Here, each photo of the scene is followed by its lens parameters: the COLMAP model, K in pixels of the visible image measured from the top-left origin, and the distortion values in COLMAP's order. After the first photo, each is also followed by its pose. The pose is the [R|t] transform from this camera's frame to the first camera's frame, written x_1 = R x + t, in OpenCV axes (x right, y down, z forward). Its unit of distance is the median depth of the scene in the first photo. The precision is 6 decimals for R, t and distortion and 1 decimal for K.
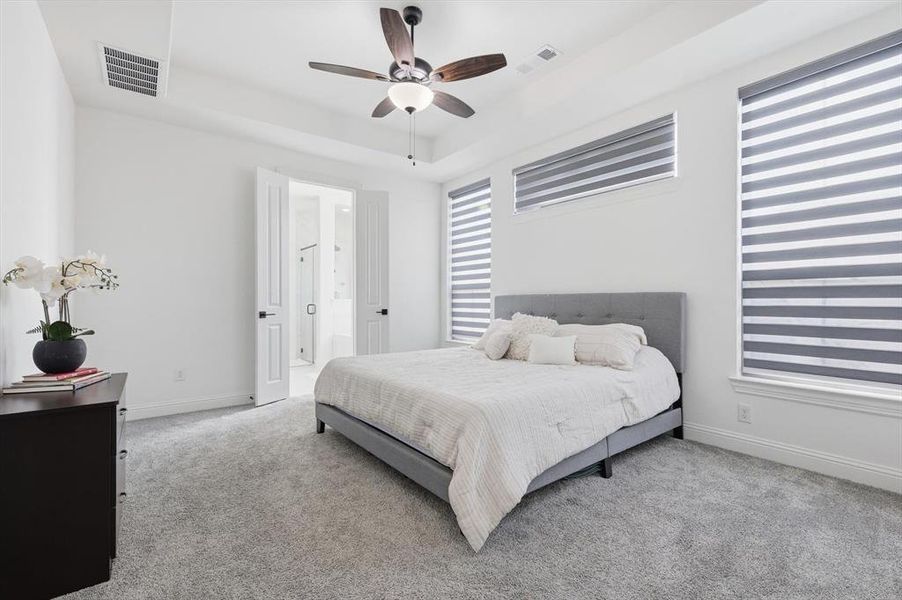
lens RADIAL K [[394.9, 0, 447.8], [0, 394.9, 300.7], [0, 0, 1]] dist [0.001201, -0.000079]
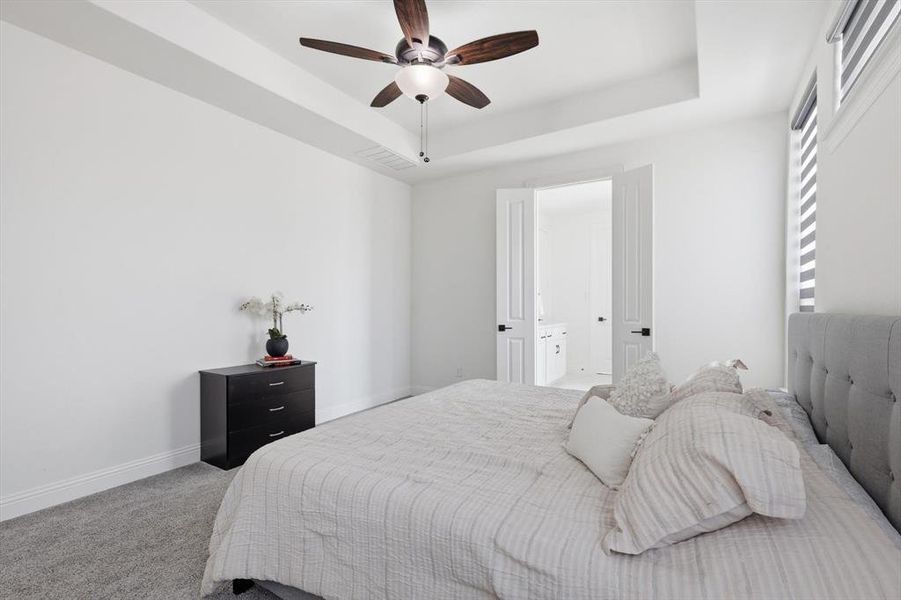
lens RADIAL K [[394.5, 0, 447.3], [0, 394.5, 300.7], [0, 0, 1]] dist [0.001201, -0.000079]
pose [[0.361152, -0.014273, -0.932398, 0.464454], [0.004744, 0.999898, -0.013469, -0.023636], [0.932495, 0.000441, 0.361183, 0.474297]]
